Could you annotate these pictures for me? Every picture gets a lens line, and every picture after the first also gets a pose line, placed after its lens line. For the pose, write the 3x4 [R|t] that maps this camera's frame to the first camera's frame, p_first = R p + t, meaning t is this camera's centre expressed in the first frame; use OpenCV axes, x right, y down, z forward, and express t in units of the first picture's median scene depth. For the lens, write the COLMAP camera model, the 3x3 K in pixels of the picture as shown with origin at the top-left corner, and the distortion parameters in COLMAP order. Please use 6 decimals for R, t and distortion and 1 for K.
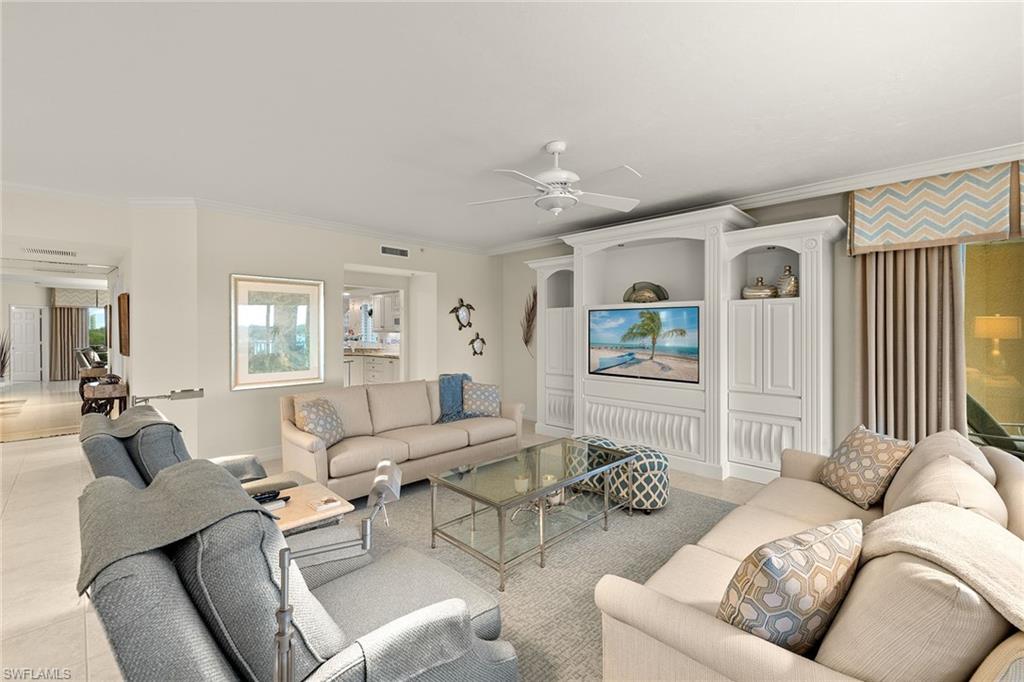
lens RADIAL K [[434.6, 0, 507.0], [0, 434.6, 333.5], [0, 0, 1]] dist [0.000734, -0.000360]
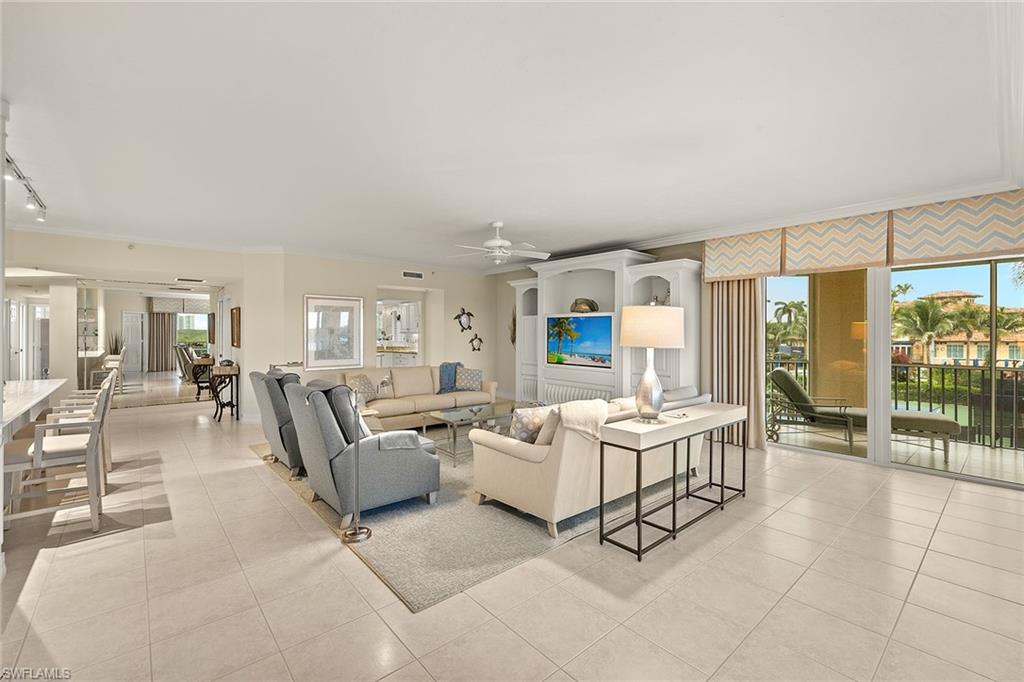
lens RADIAL K [[434.6, 0, 508.5], [0, 434.6, 334.4], [0, 0, 1]] dist [0.000734, -0.000360]
pose [[0.997572, 0.003619, -0.069552, 0.164048], [-0.003842, 0.999988, -0.003074, 0.004502], [0.069540, 0.003334, 0.997574, -0.414769]]
